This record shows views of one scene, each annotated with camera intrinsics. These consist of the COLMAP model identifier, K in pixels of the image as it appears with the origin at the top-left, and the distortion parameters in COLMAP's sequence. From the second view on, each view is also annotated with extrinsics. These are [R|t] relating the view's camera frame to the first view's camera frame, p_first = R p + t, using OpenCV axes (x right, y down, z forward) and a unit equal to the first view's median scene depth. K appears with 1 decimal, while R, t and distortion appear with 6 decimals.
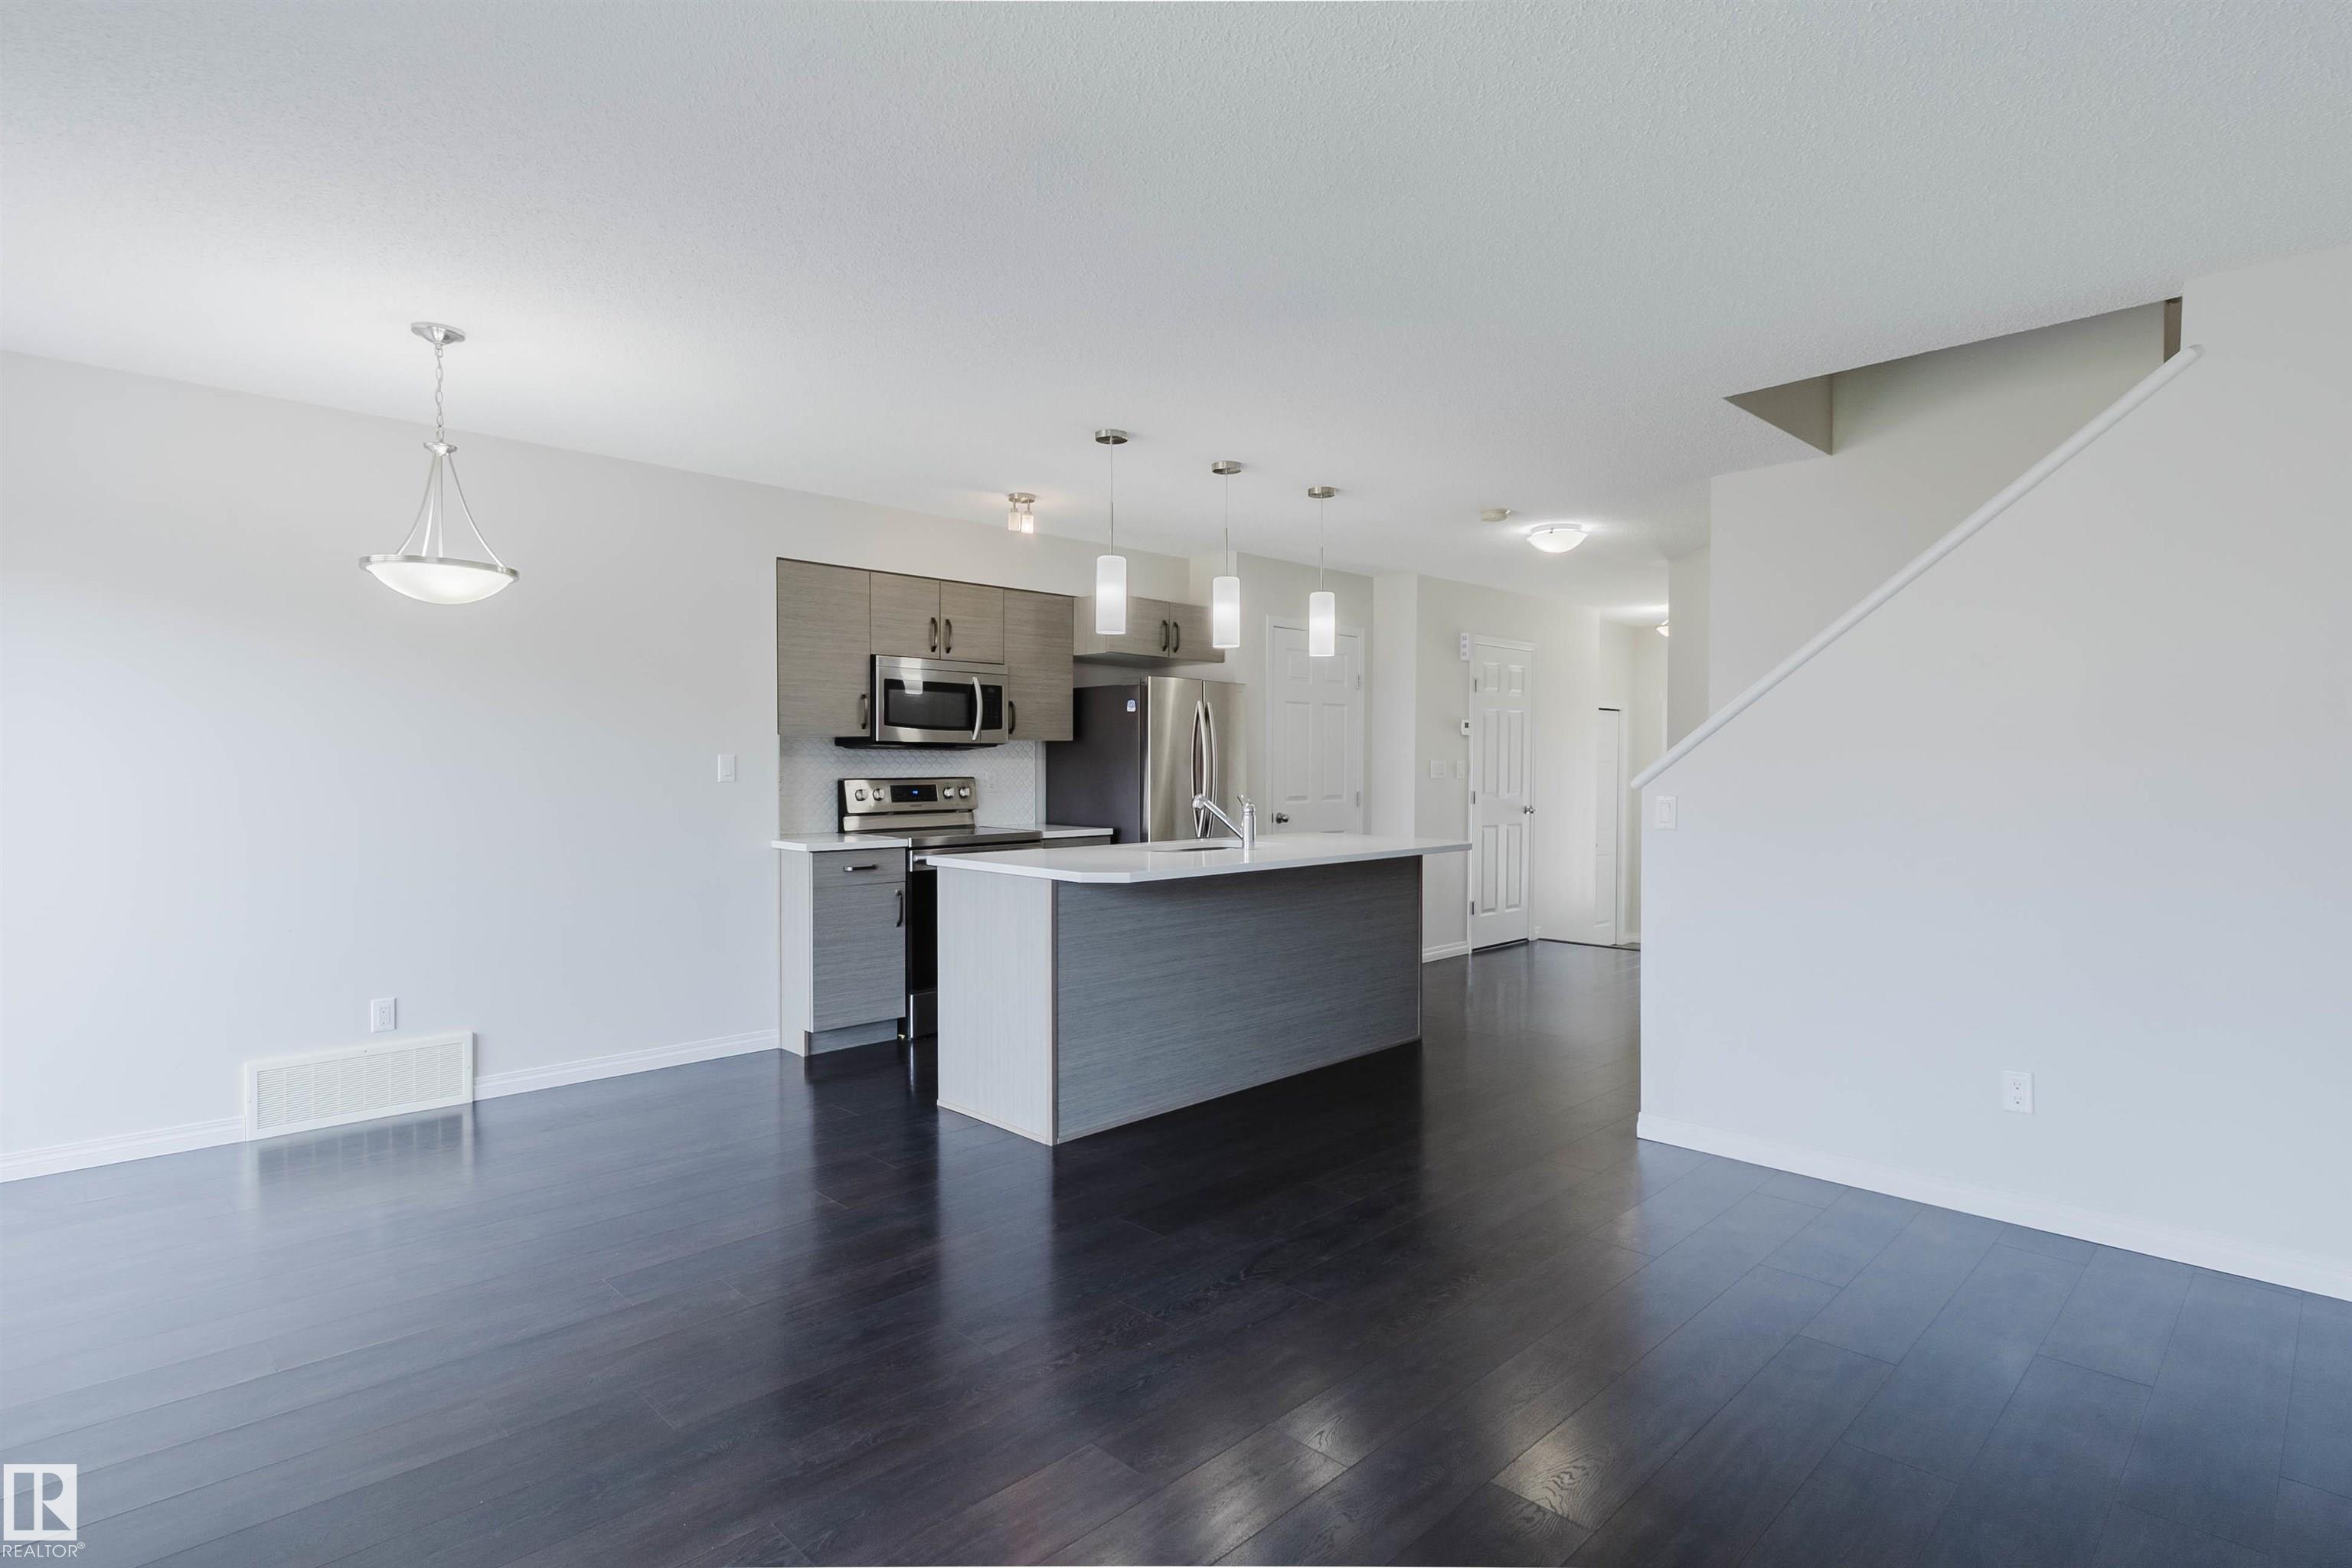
lens RADIAL K [[1186.5, 0, 1164.8], [0, 1186.5, 779.6], [0, 0, 1]] dist [0.000408, -0.000044]
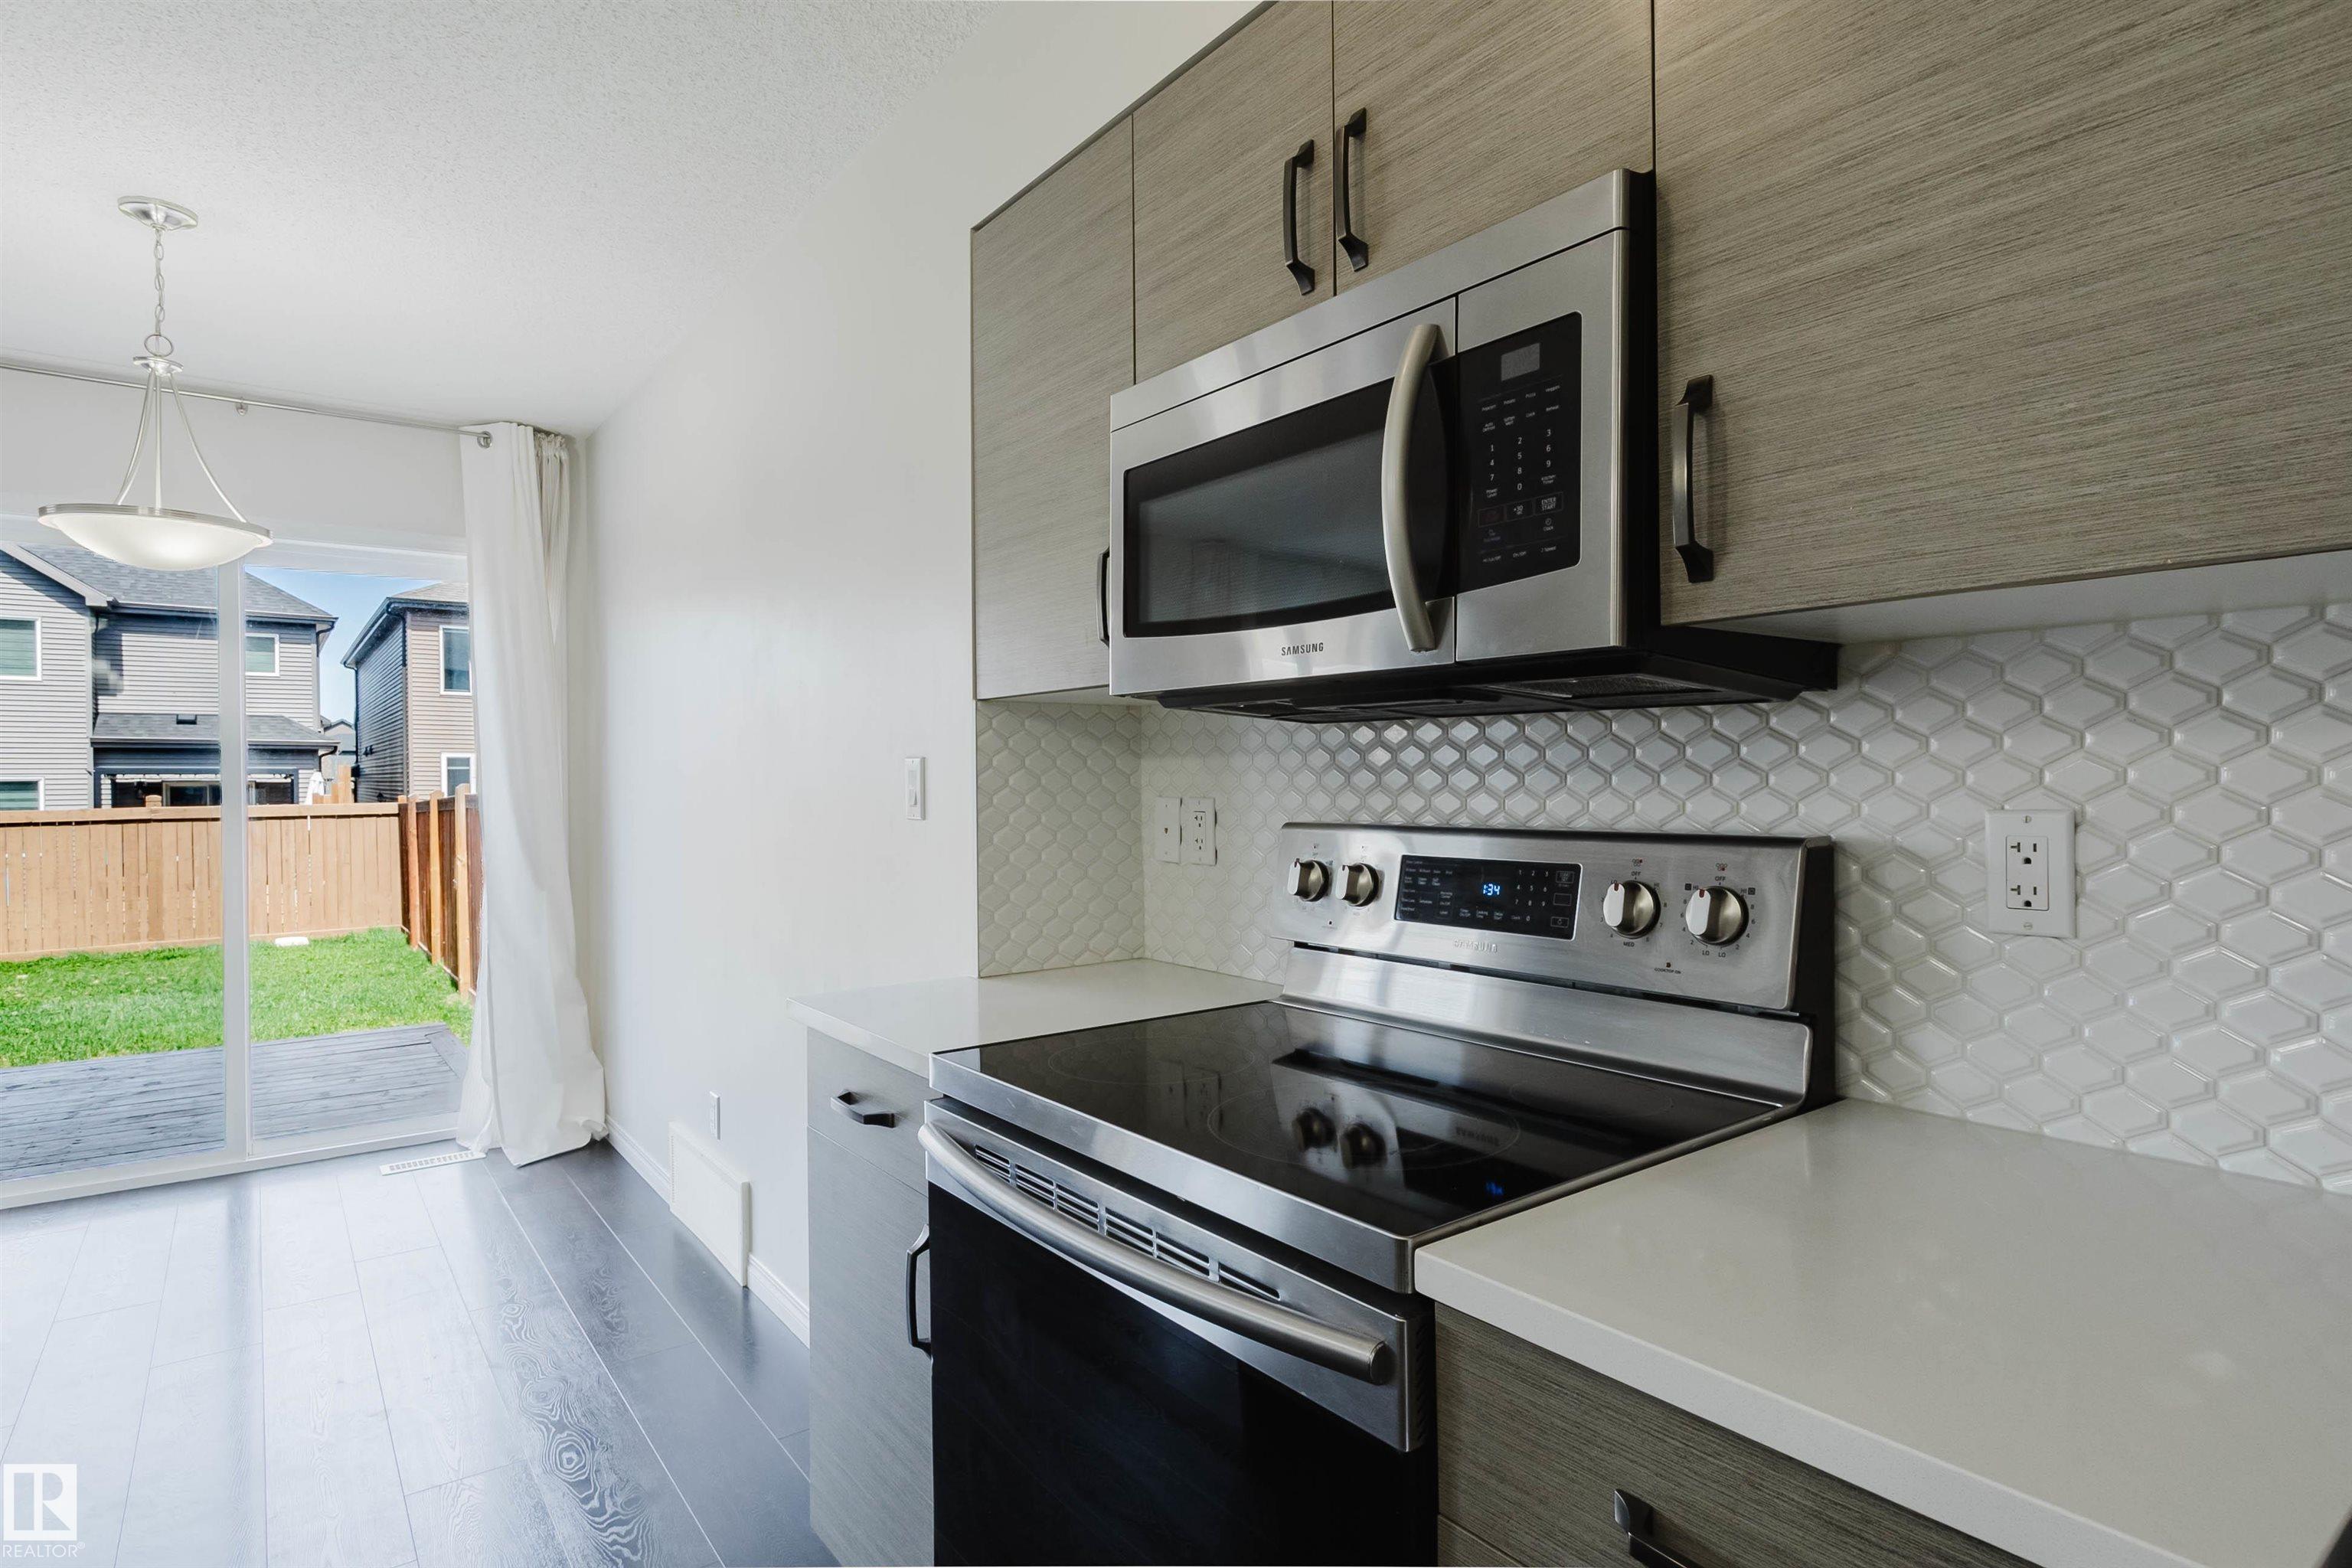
lens RADIAL K [[1214.1, 0, 1180.9], [0, 1214.1, 792.2], [0, 0, 1]] dist [-0.001825, -0.001968]
pose [[-0.134119, 0.007066, -0.990940, 0.049708], [-0.009536, 0.999919, 0.008420, -0.012163], [0.990919, 0.010579, -0.134041, 1.104756]]
